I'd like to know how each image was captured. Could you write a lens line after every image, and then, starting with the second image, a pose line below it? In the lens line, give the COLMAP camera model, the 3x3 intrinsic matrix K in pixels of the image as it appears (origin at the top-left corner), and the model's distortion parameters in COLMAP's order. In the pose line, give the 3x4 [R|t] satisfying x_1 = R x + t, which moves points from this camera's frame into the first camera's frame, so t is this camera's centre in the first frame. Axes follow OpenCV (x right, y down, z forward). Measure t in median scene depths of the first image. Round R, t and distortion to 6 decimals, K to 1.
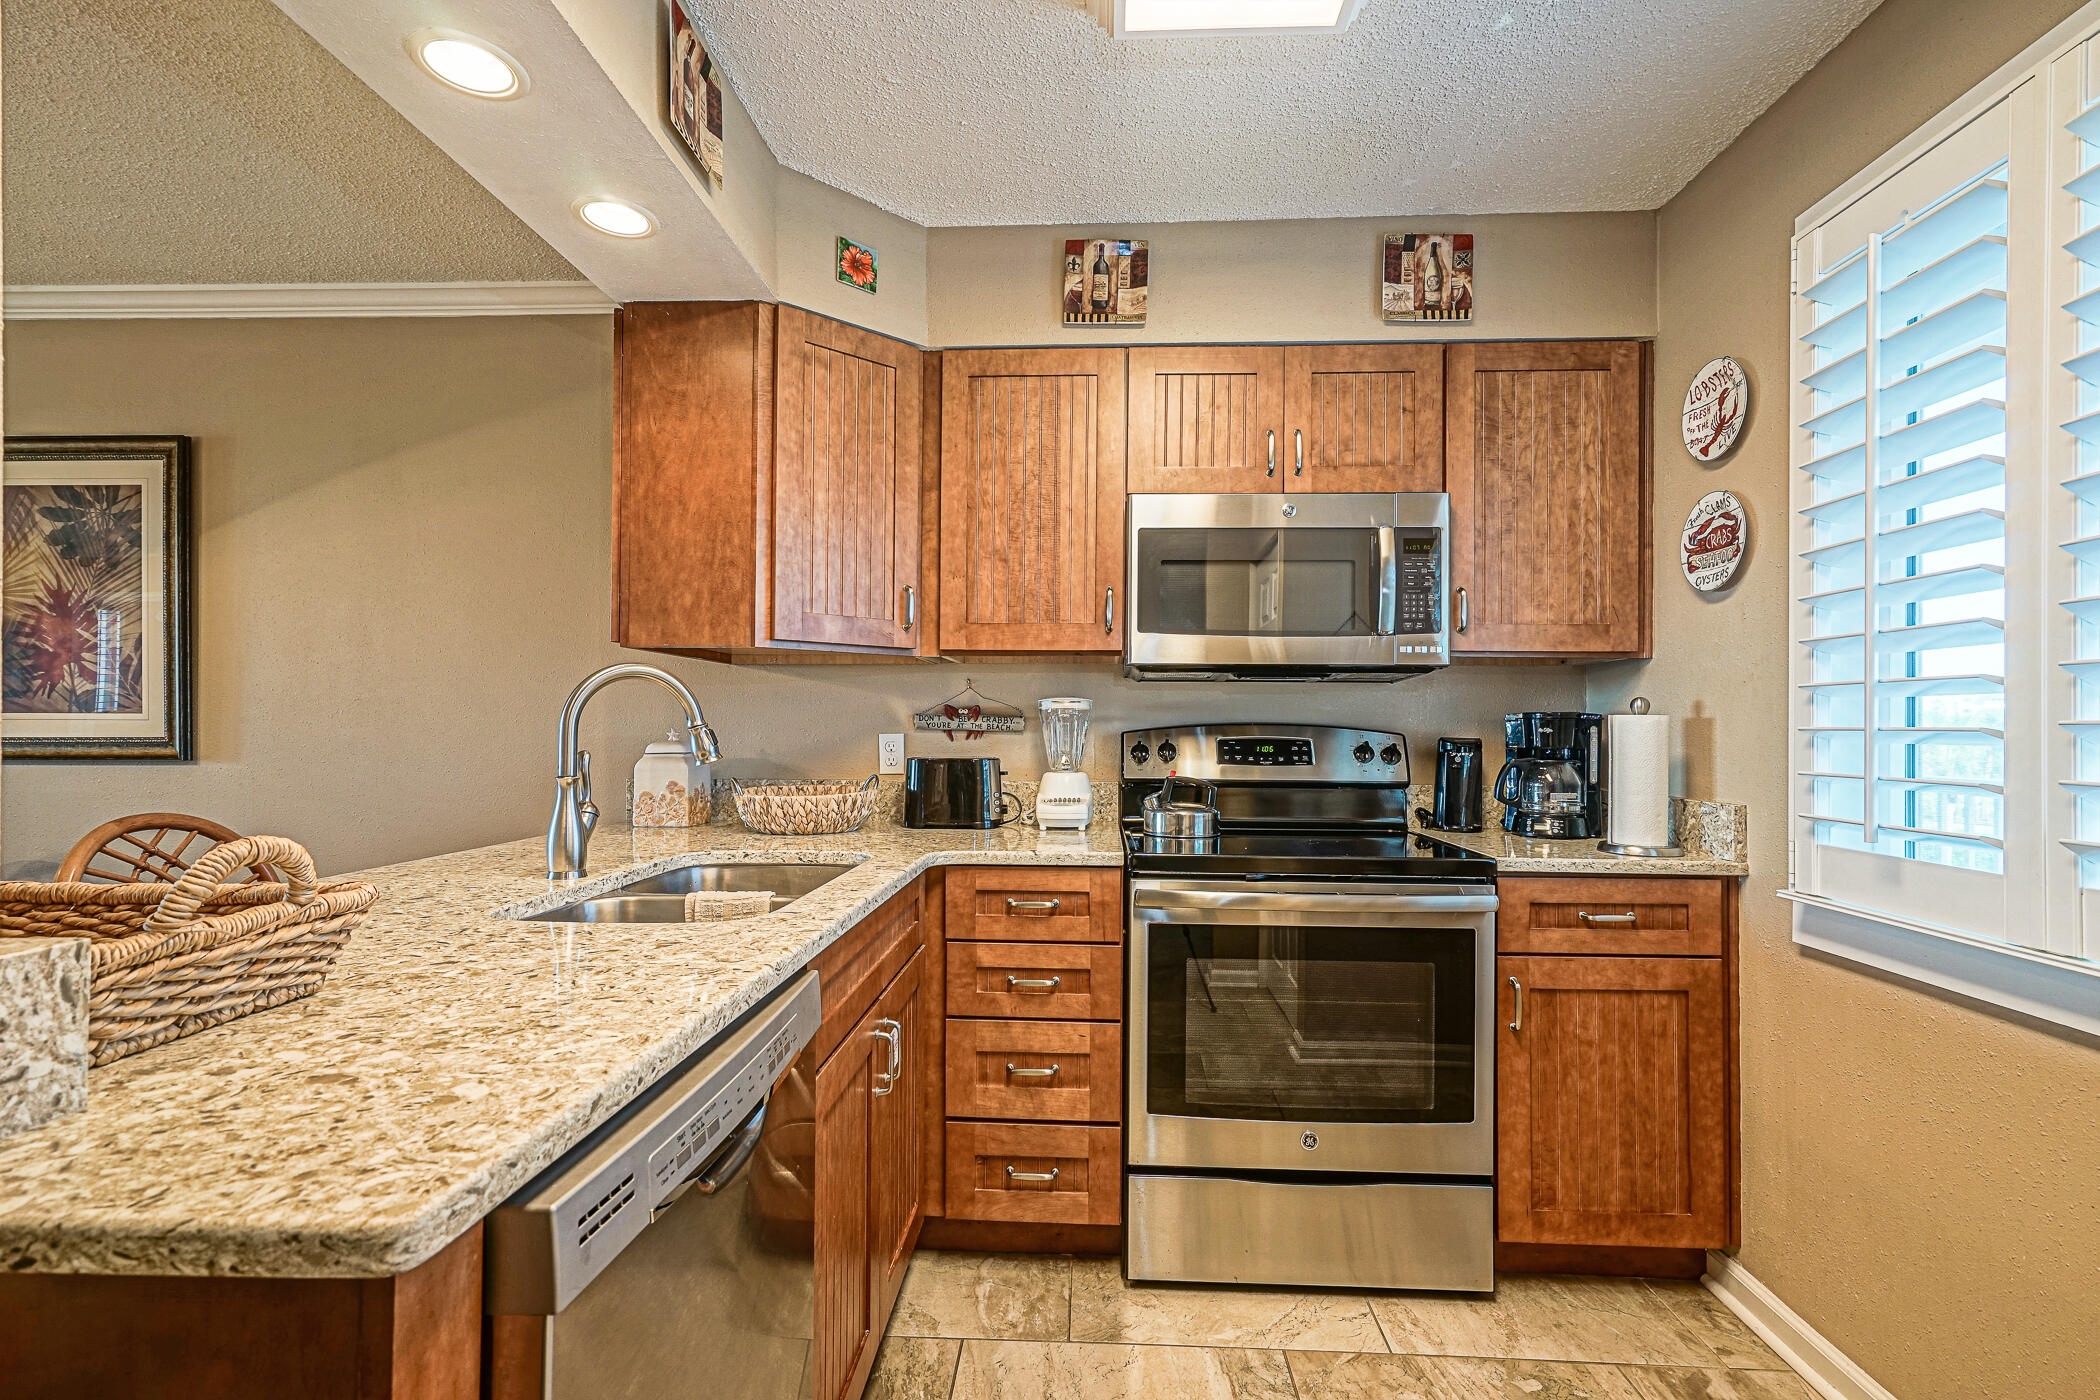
lens RADIAL K [[970.0, 0, 1052.3], [0, 970.0, 721.7], [0, 0, 1]] dist [-0.006908, 0.010862]
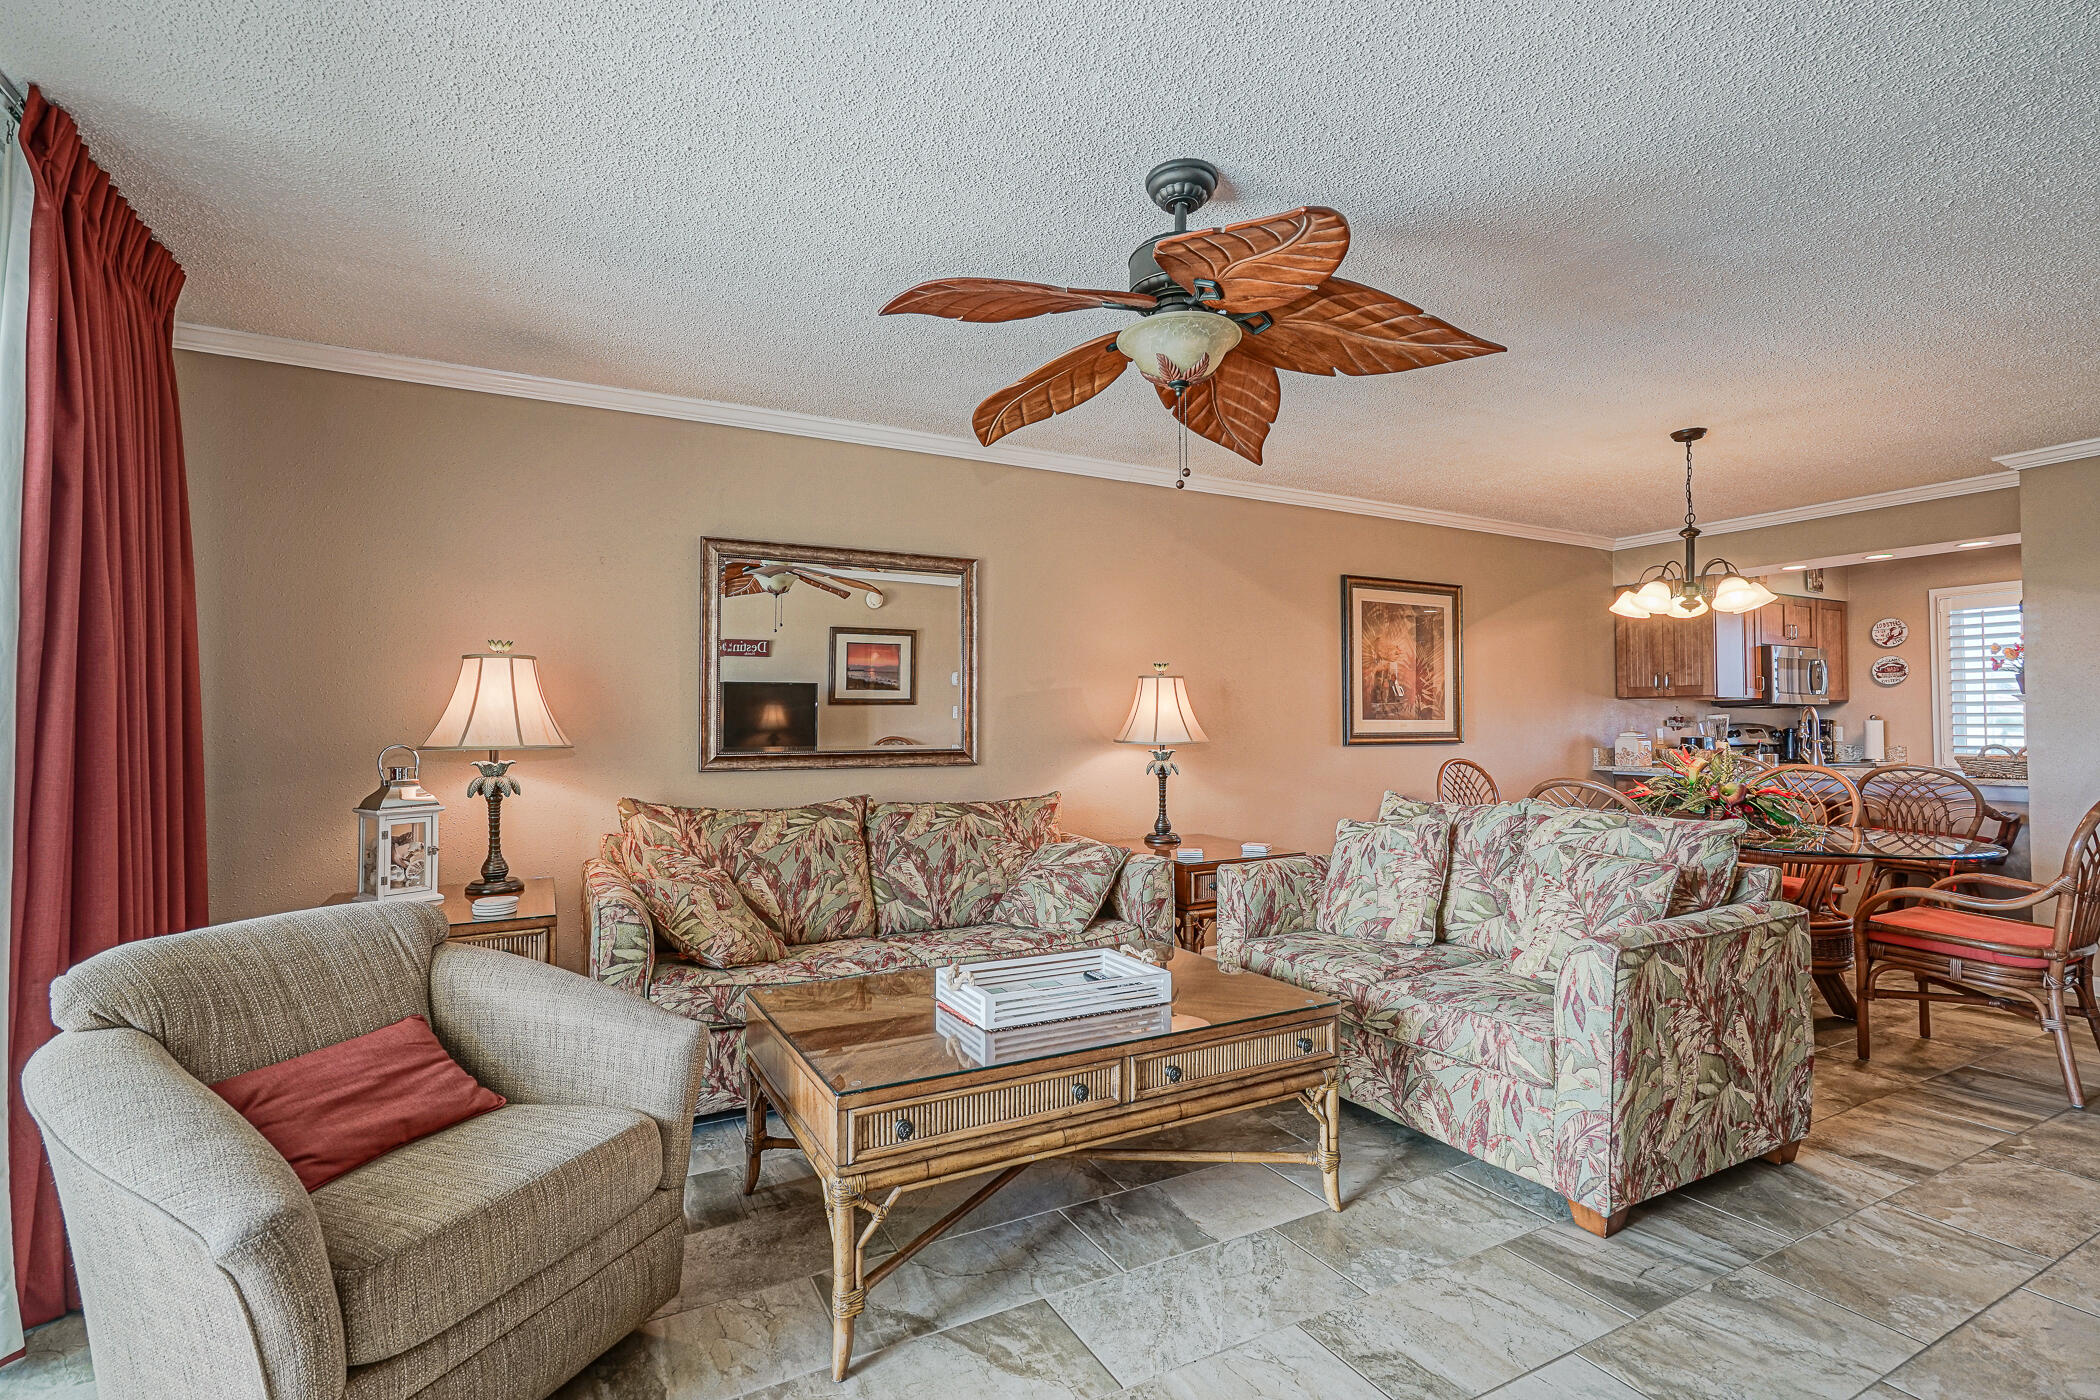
lens RADIAL K [[958.3, 0, 1042.0], [0, 958.3, 693.7], [0, 0, 1]] dist [-0.001593, 0.009957]
pose [[0.858009, 0.013741, 0.513452, -3.243816], [0.000251, 0.999631, -0.027172, -0.010833], [-0.513635, 0.023443, 0.857688, -0.342607]]
